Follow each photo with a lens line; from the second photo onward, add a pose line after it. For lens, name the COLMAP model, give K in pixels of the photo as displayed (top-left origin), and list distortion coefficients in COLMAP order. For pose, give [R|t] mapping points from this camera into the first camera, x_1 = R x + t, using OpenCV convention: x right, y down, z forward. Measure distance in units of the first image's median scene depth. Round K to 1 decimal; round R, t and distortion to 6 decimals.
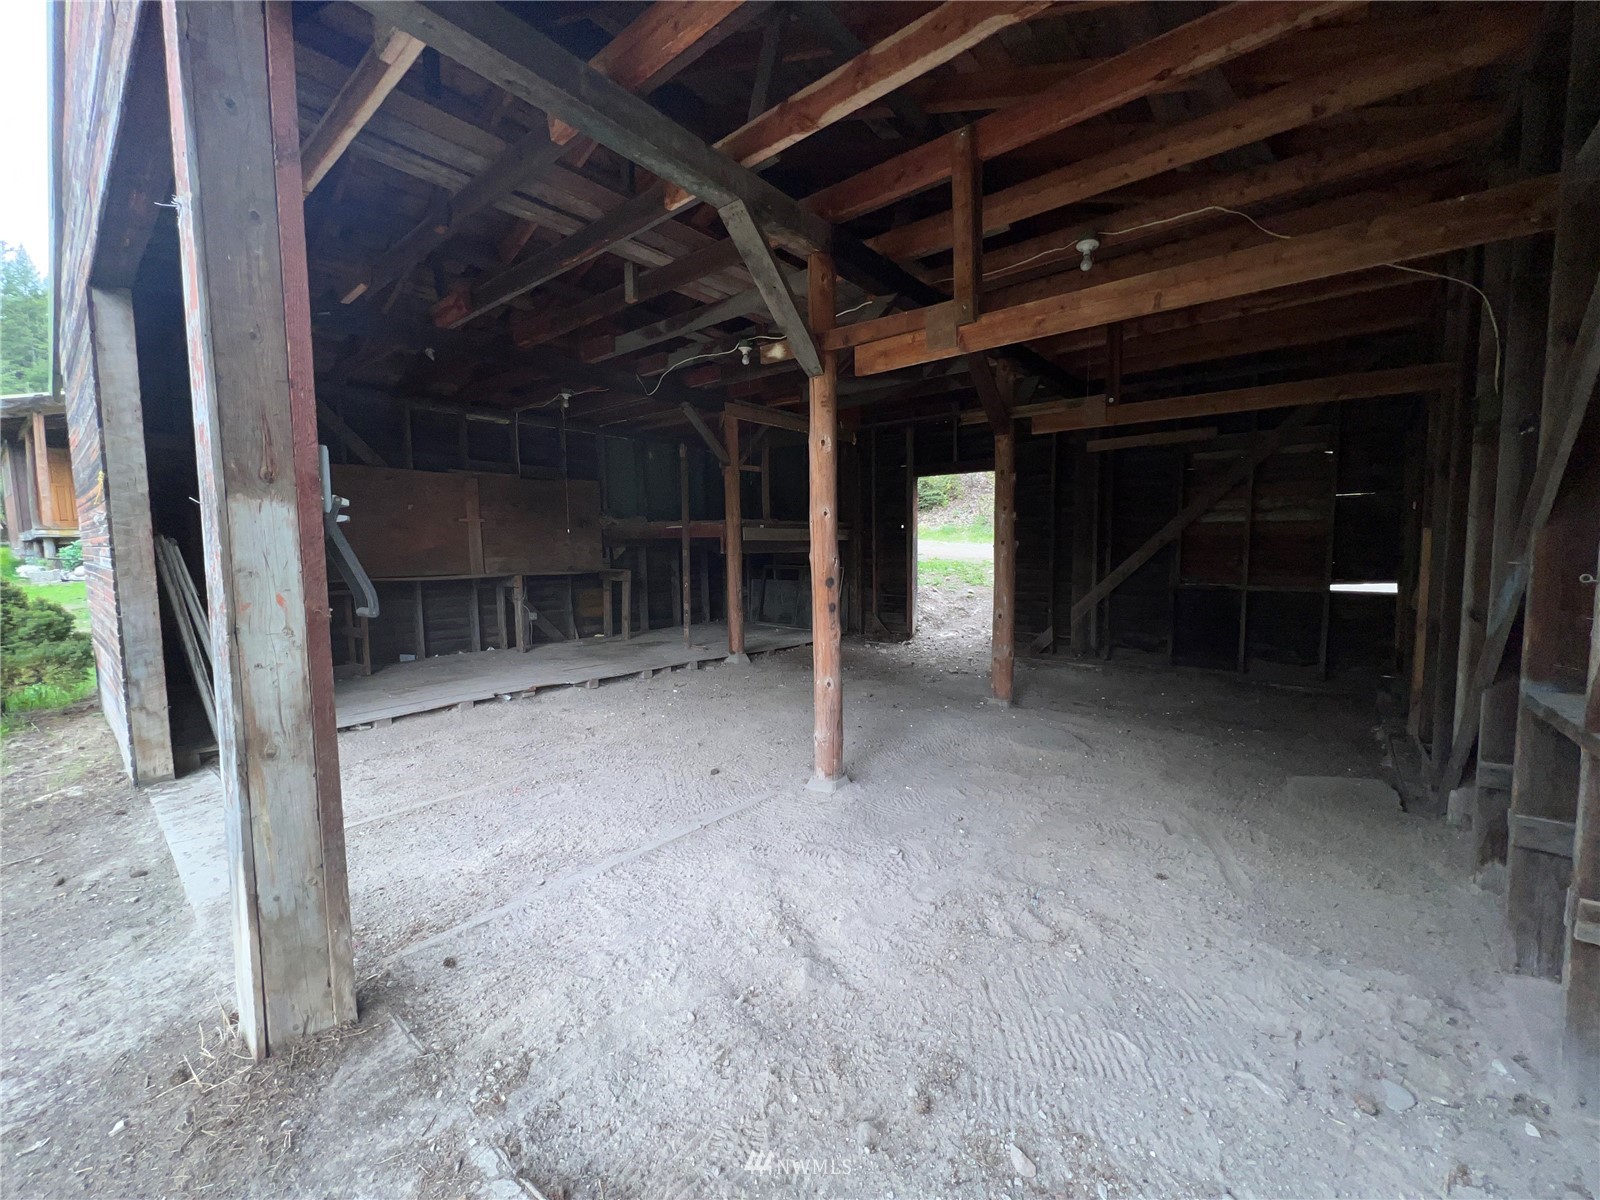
lens RADIAL K [[642.6, 0, 800.0], [0, 642.6, 600.0], [0, 0, 1]] dist [-0.001005, -0.000460]
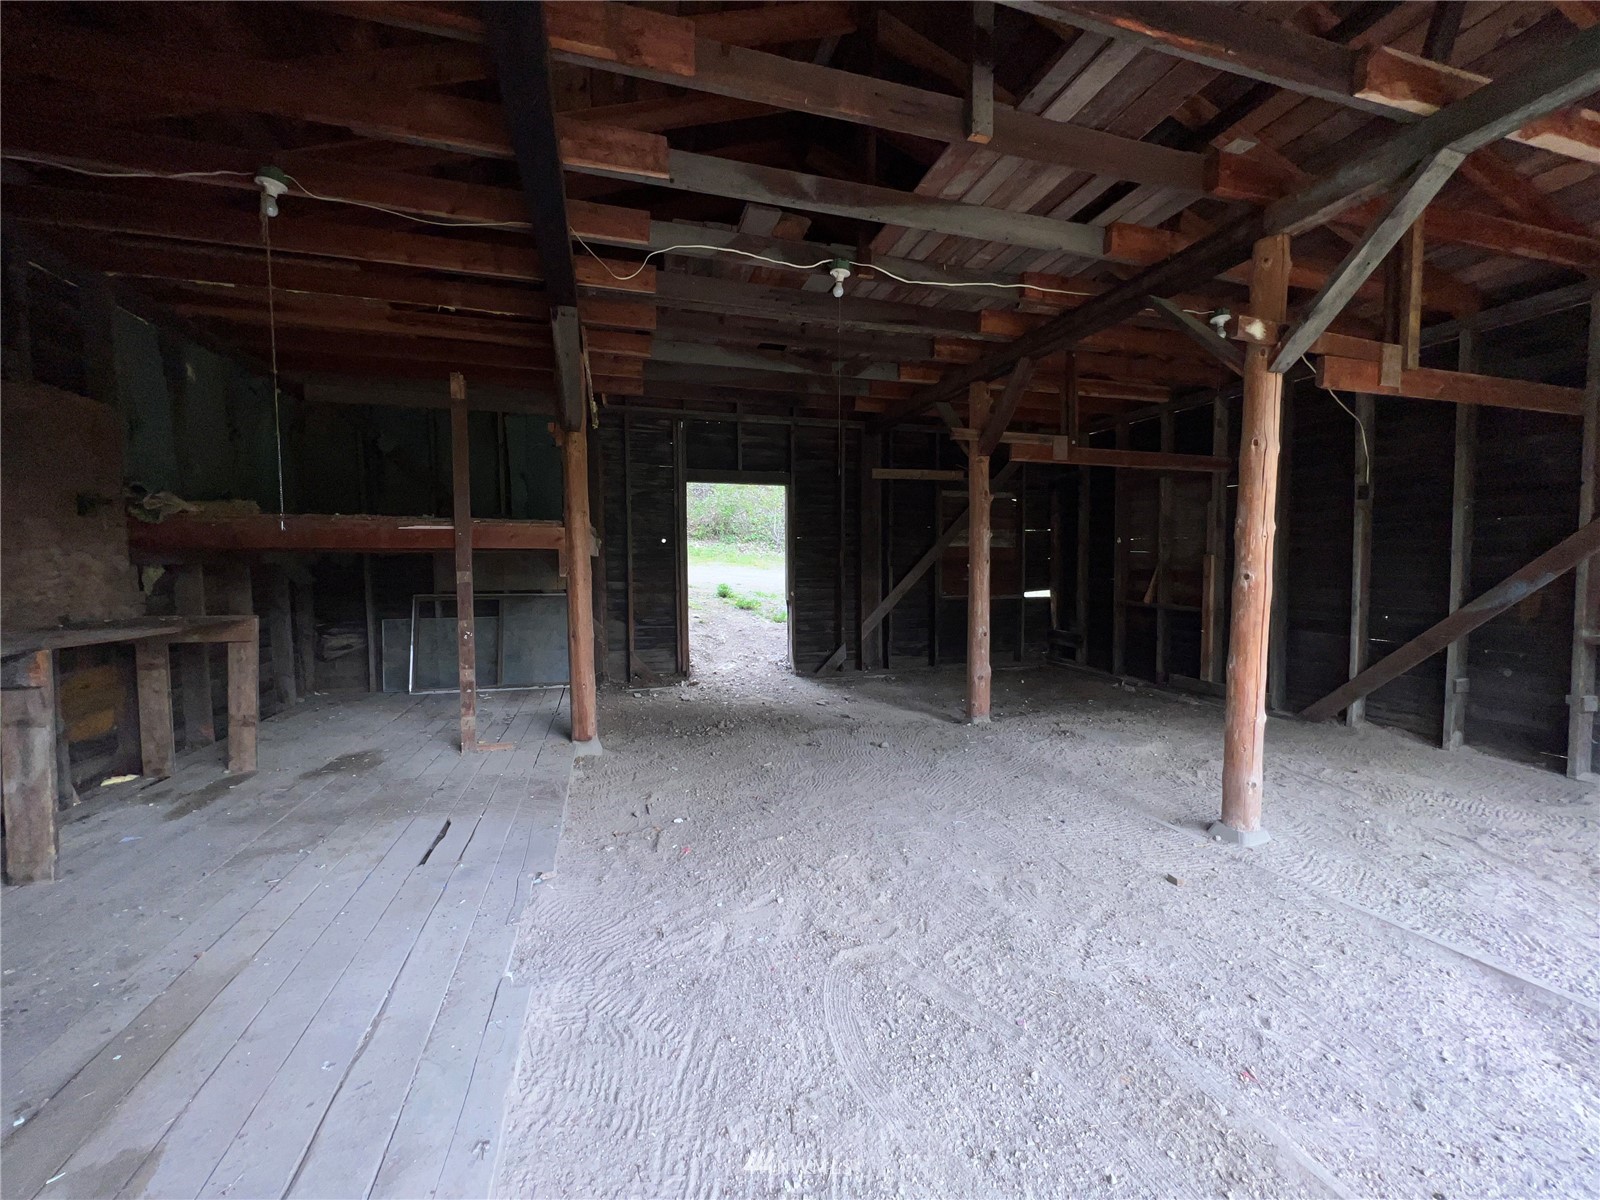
lens RADIAL K [[642.6, 0, 800.0], [0, 642.6, 600.0], [0, 0, 1]] dist [-0.001005, -0.000460]
pose [[0.553392, -0.042420, 0.831840, -0.511531], [0.068687, 0.997625, 0.005180, -0.040496], [-0.830084, 0.054270, 0.554991, 0.505739]]
